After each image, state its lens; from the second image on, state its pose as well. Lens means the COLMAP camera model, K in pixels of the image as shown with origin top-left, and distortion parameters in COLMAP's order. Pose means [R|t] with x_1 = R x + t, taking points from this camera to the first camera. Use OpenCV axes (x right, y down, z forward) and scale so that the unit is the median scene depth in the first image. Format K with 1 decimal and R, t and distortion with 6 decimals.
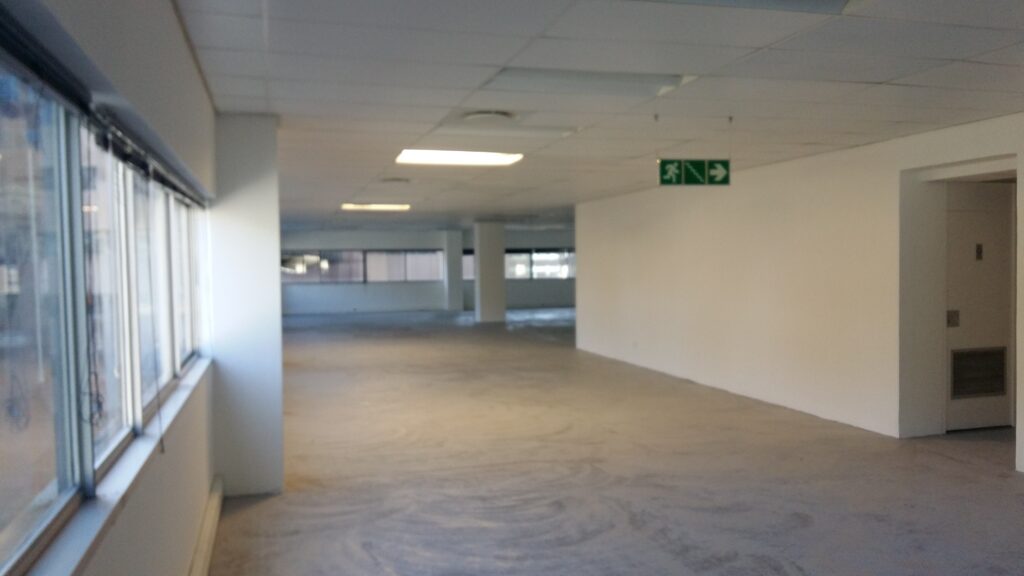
lens RADIAL K [[823.8, 0, 510.1], [0, 823.8, 295.6], [0, 0, 1]] dist [0.086029, -0.011142]
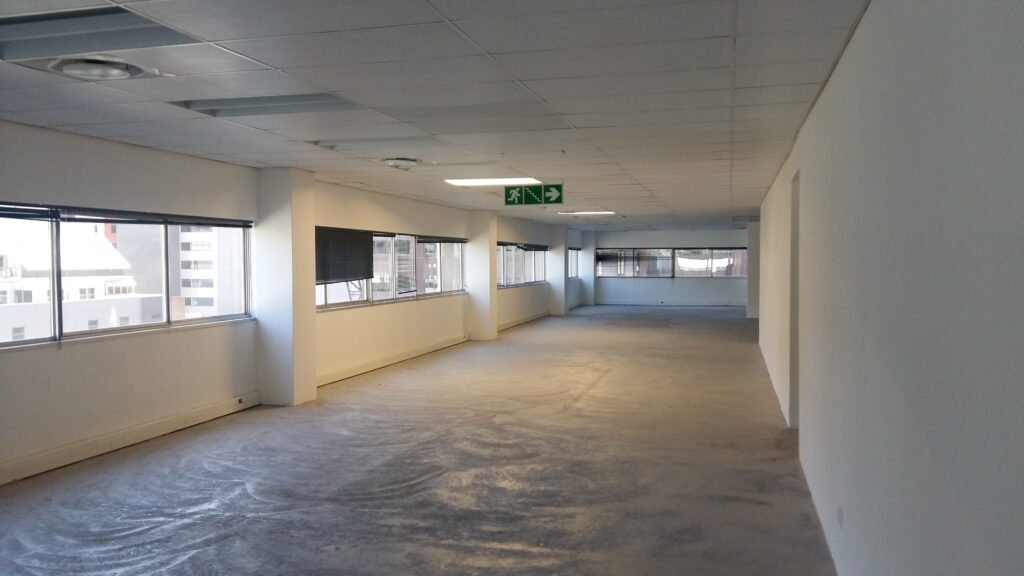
lens RADIAL K [[823.8, 0, 515.2], [0, 823.8, 285.2], [0, 0, 1]] dist [0.086029, -0.011142]
pose [[0.850672, 0.029350, -0.524877, 0.991494], [-0.033820, 0.999427, 0.001074, -0.007475], [0.524608, 0.016838, 0.851177, -0.133938]]
